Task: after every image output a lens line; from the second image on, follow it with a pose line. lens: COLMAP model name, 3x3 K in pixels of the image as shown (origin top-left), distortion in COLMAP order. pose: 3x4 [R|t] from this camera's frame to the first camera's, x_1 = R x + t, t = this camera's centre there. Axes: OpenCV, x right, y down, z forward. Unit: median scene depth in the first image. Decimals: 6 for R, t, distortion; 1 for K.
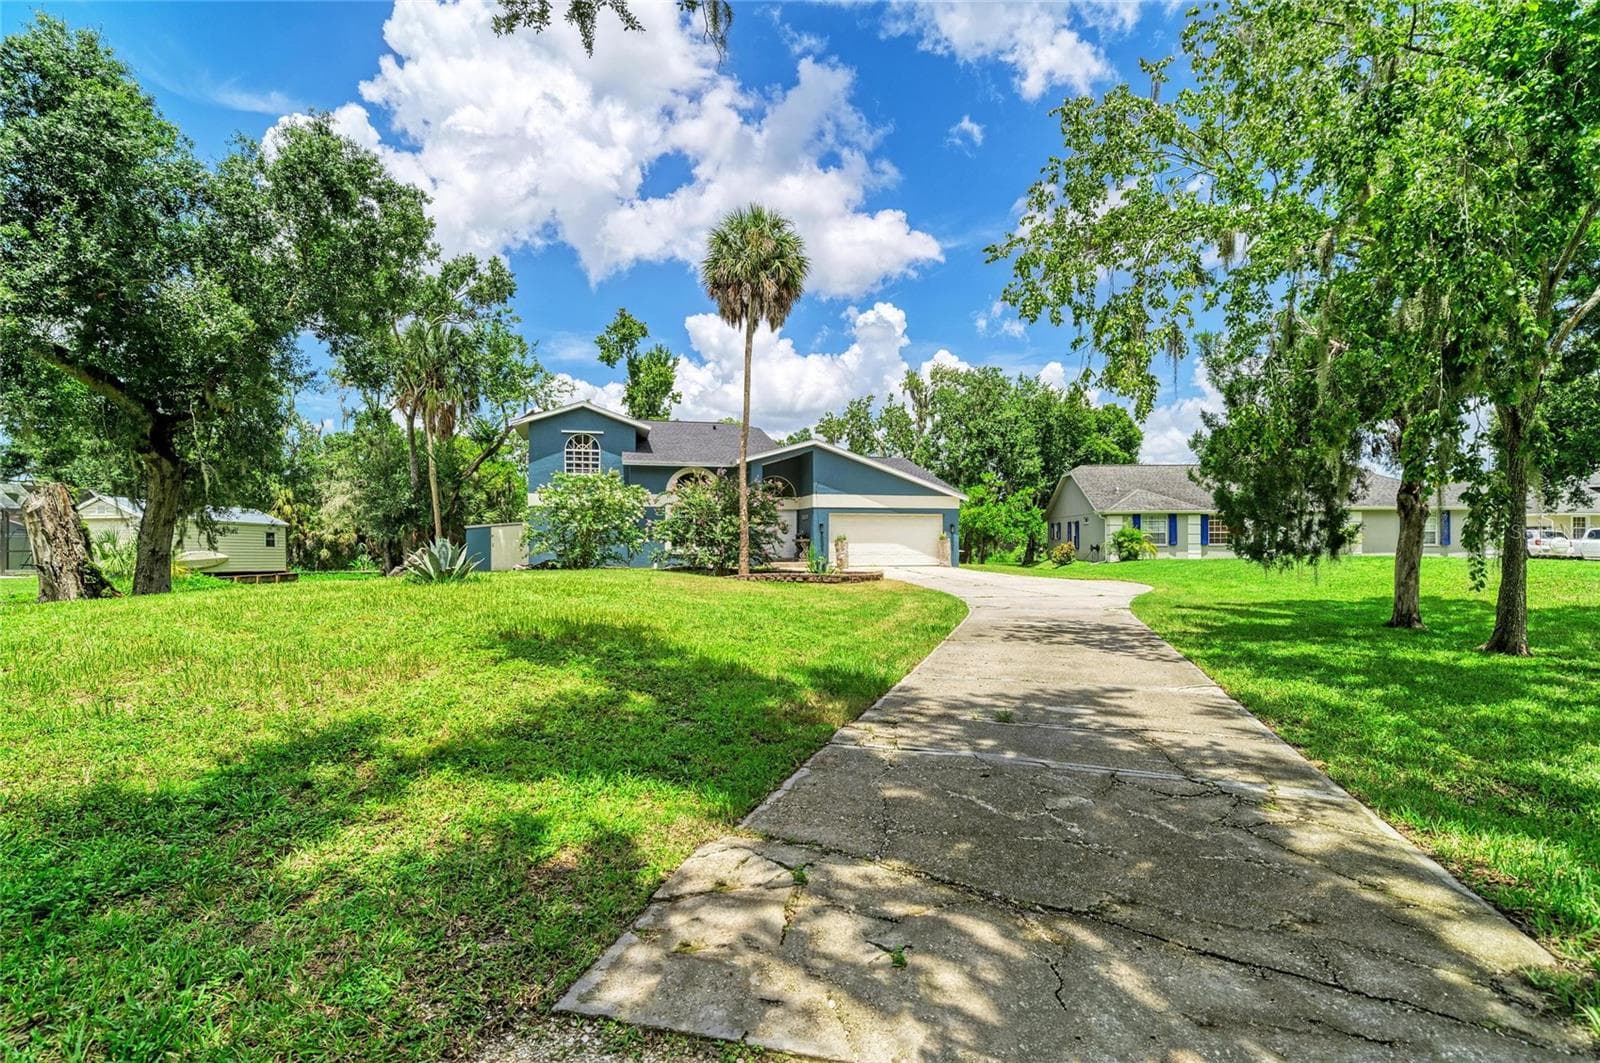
lens RADIAL K [[742.4, 0, 778.8], [0, 742.4, 537.1], [0, 0, 1]] dist [-0.000392, 0.000239]
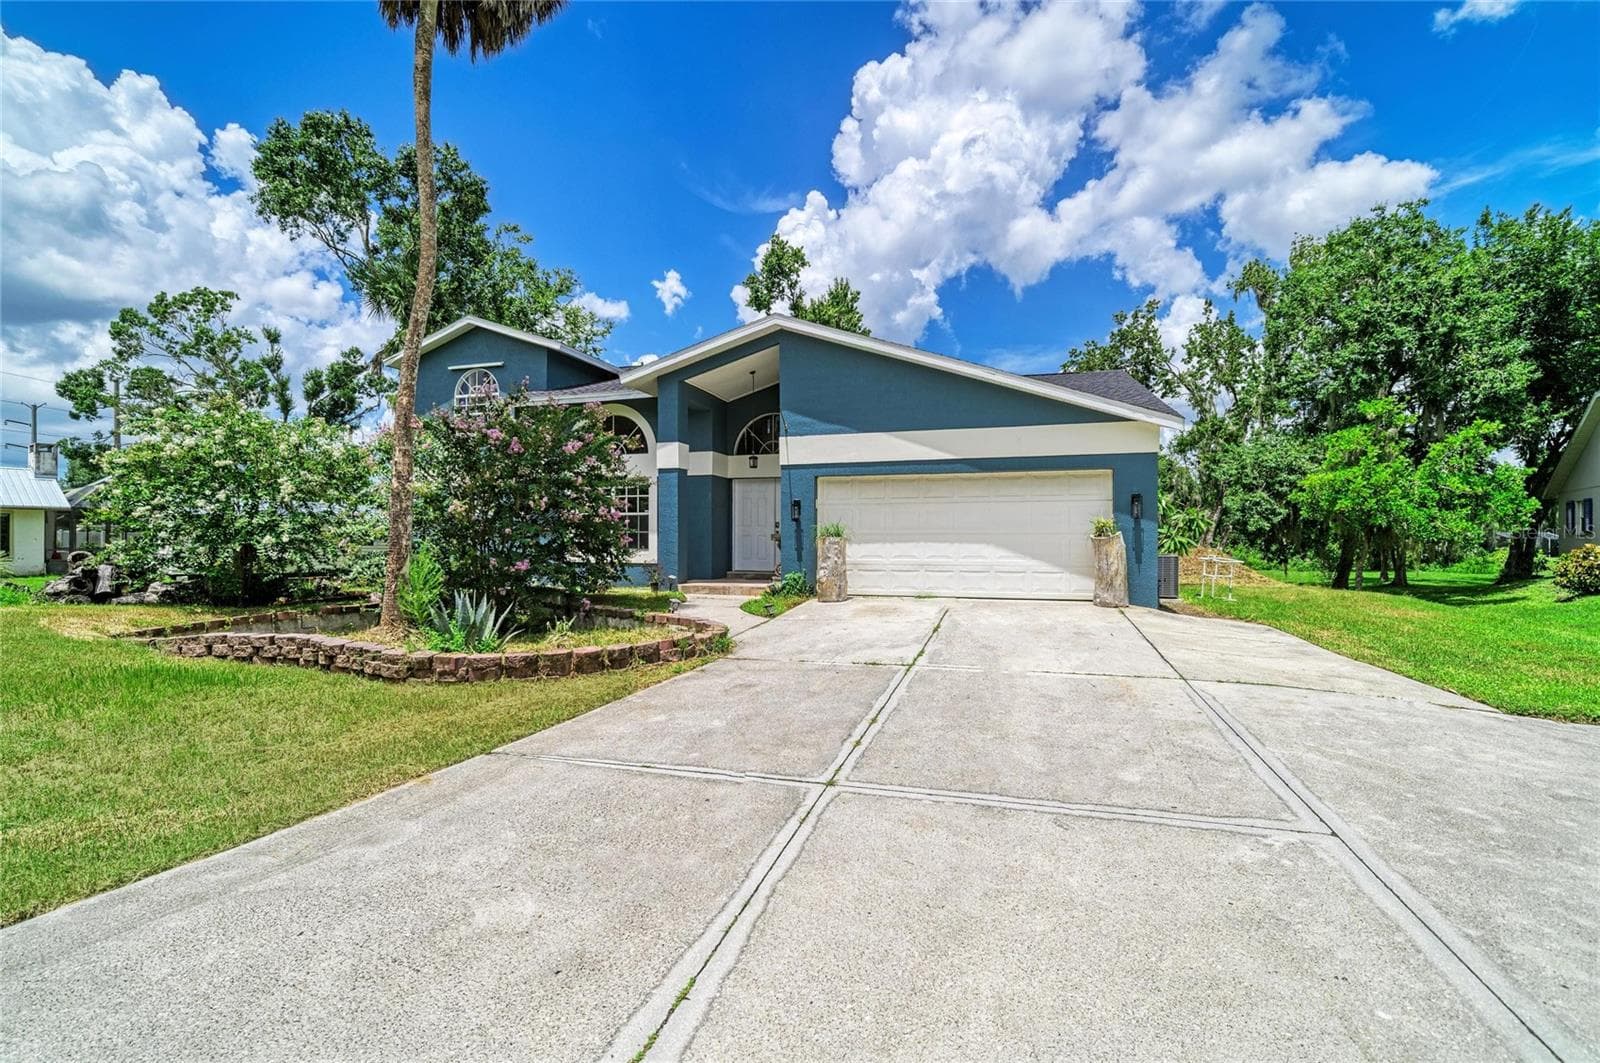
lens RADIAL K [[676.2, 0, 832.4], [0, 676.2, 538.0], [0, 0, 1]] dist [-0.000549, 0.000201]
pose [[0.873390, -0.001135, -0.487021, 0.243529], [0.003837, 0.999982, 0.004551, 0.002461], [0.487007, -0.005843, 0.873379, 0.568699]]
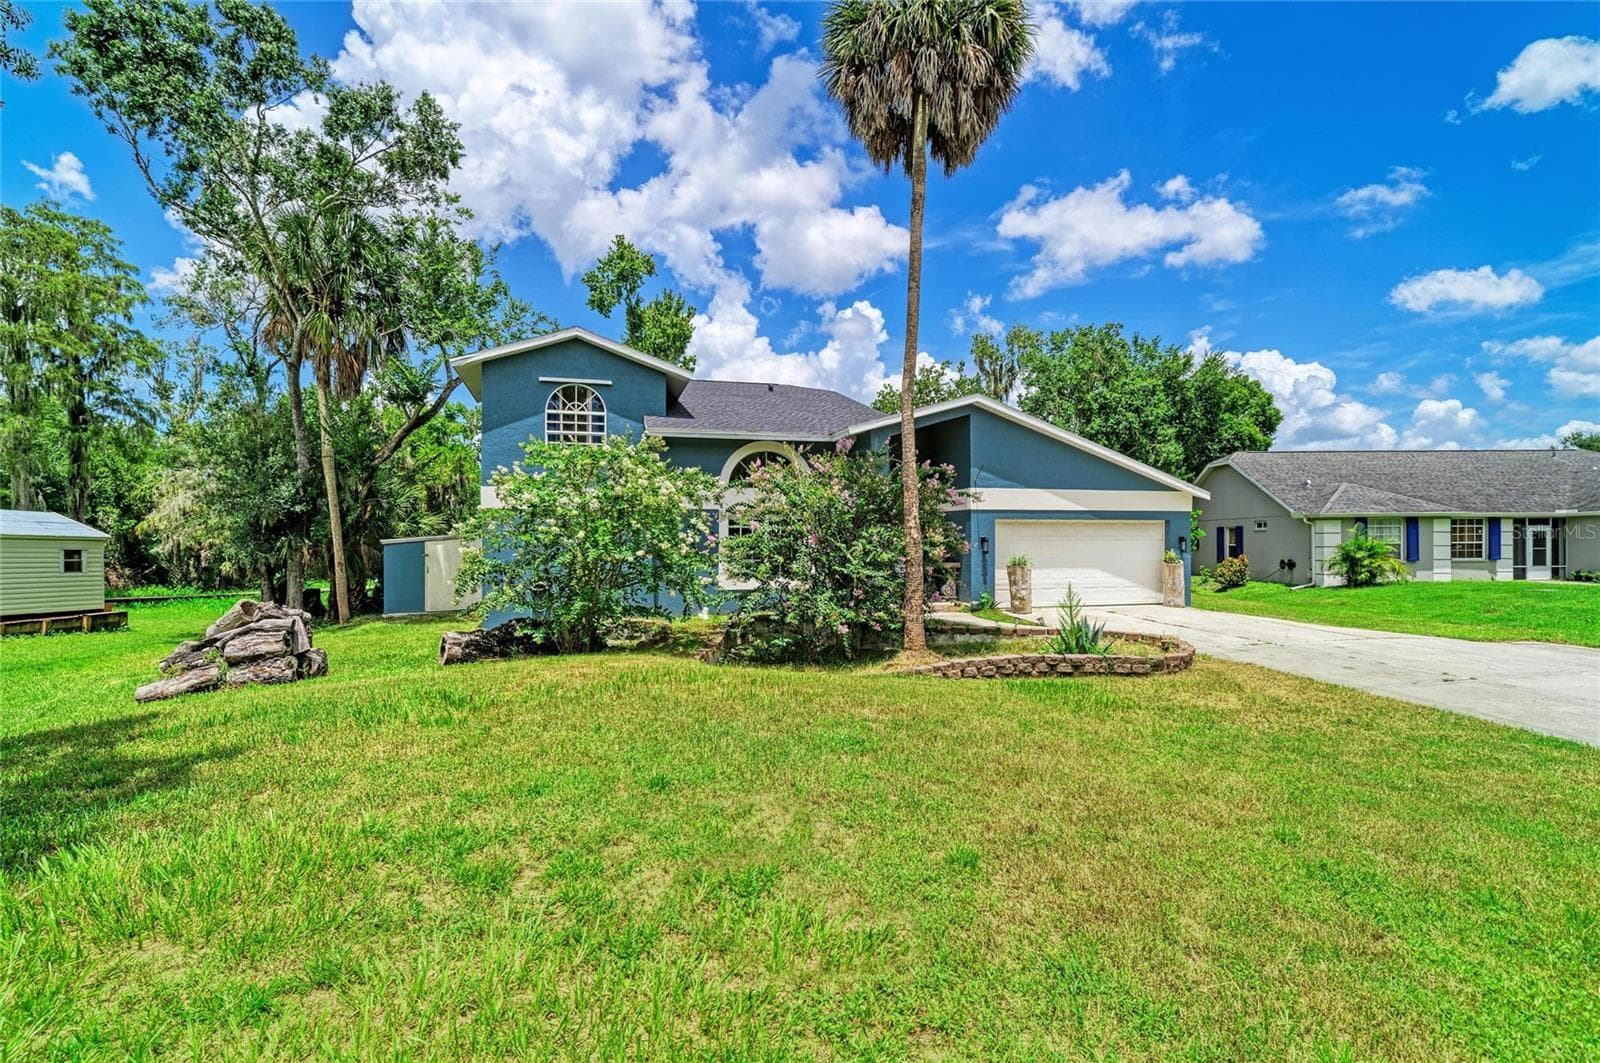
lens RADIAL K [[742.4, 0, 778.8], [0, 742.4, 537.1], [0, 0, 1]] dist [-0.000392, 0.000239]
pose [[0.999396, -0.002618, 0.034650, -0.111054], [0.002556, 0.999995, 0.001834, -0.017532], [-0.034655, -0.001744, 0.999398, 0.364186]]
